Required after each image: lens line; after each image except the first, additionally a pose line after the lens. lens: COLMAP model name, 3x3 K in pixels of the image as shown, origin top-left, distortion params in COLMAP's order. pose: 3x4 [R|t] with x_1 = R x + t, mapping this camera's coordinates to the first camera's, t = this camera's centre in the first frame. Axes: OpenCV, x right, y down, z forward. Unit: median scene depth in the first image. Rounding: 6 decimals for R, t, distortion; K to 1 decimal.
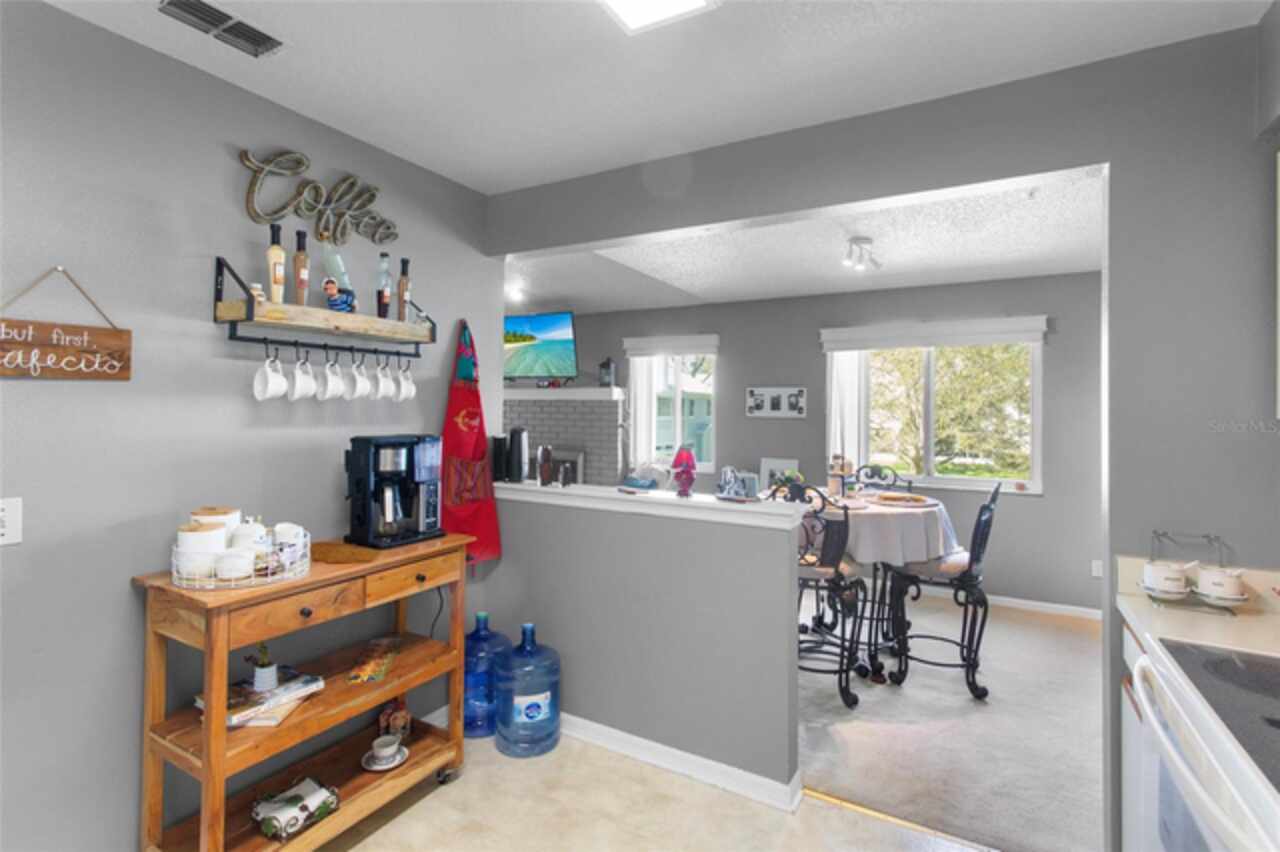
lens RADIAL K [[603.3, 0, 633.5], [0, 603.3, 413.0], [0, 0, 1]] dist [0.003056, 0.000880]
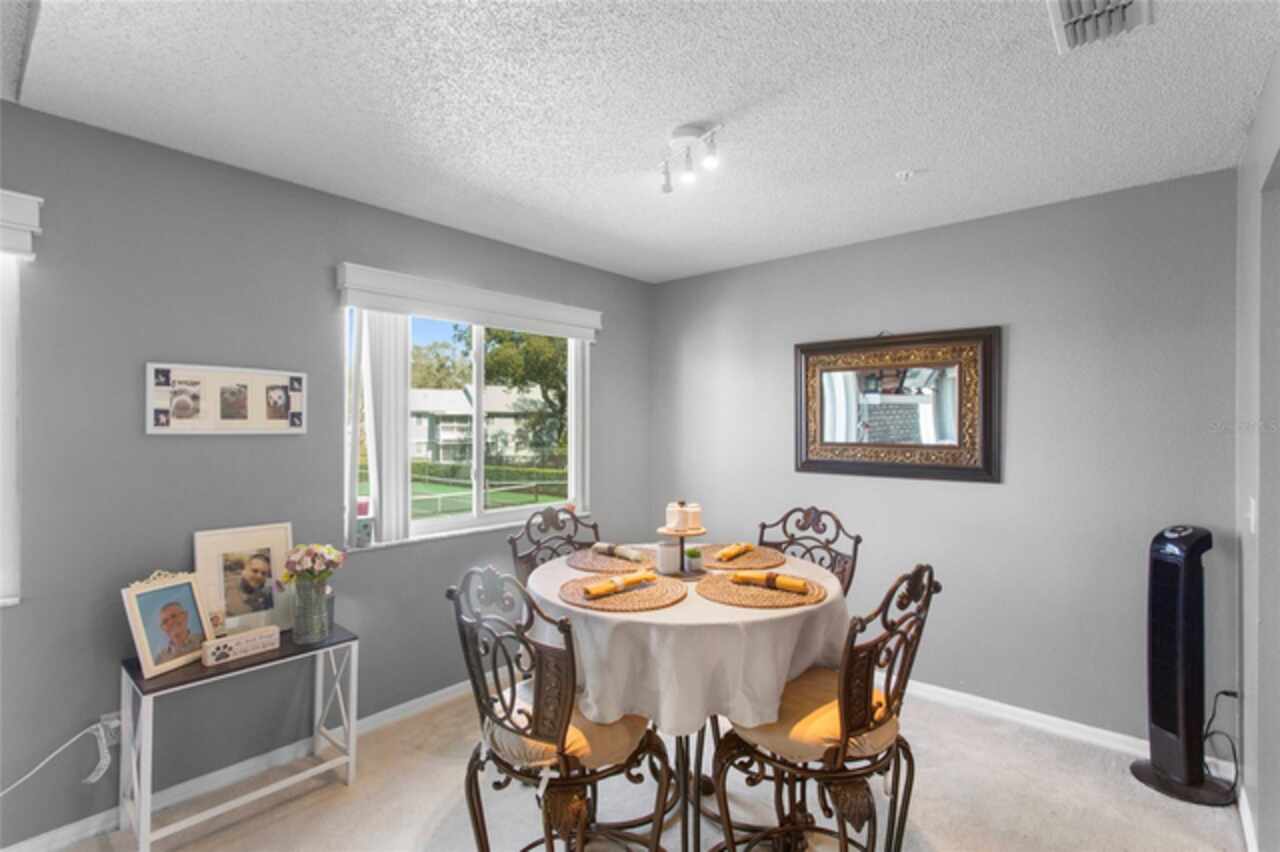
lens RADIAL K [[603.3, 0, 640.1], [0, 603.3, 429.2], [0, 0, 1]] dist [0.003056, 0.000880]
pose [[0.223000, -0.008343, 0.974783, -0.114166], [0.010310, 0.999928, 0.006200, 0.002866], [-0.974764, 0.008667, 0.223070, 0.539649]]
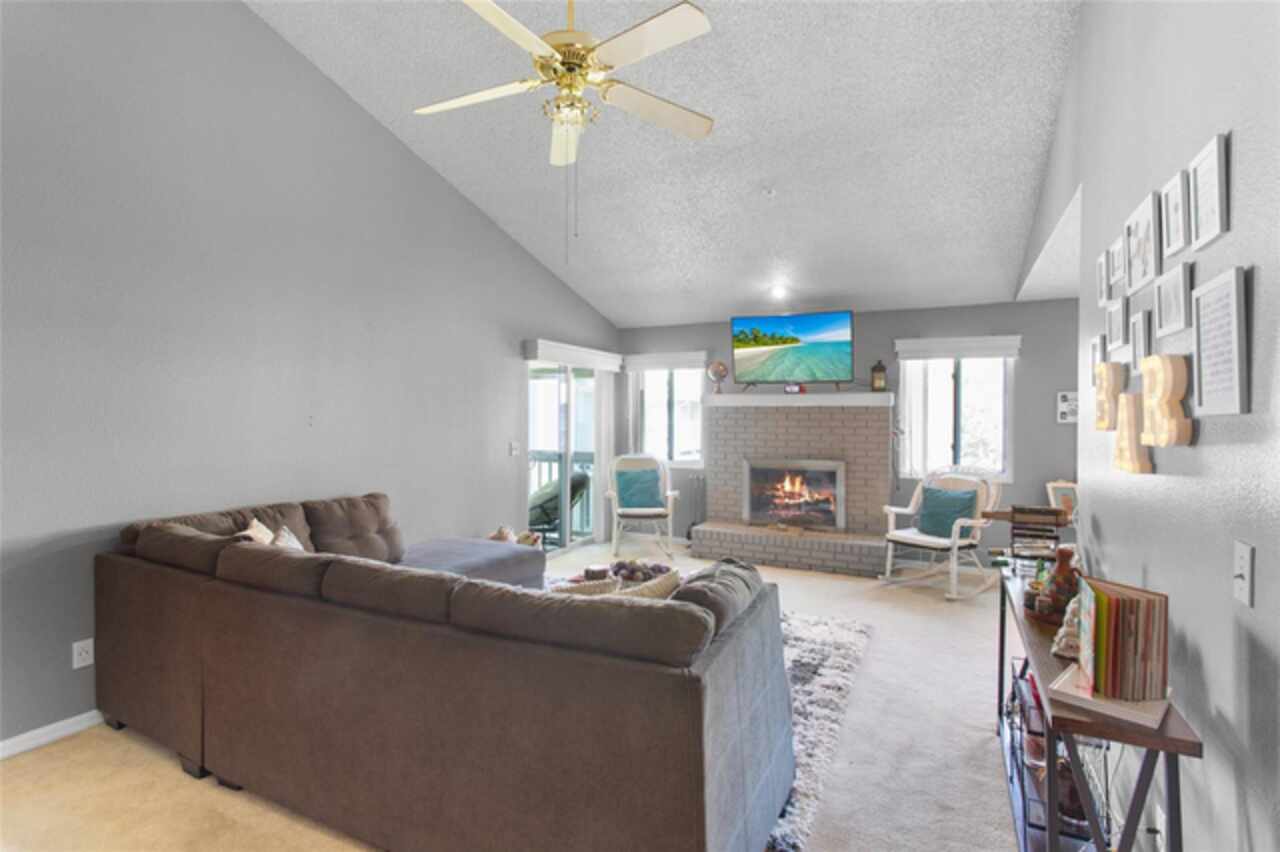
lens RADIAL K [[603.3, 0, 643.7], [0, 603.3, 422.2], [0, 0, 1]] dist [0.003056, 0.000880]
pose [[0.999734, 0.000892, 0.023032, -0.430748], [-0.000683, 0.999959, -0.009082, 0.012373], [-0.023039, 0.009064, 0.999693, 0.069420]]
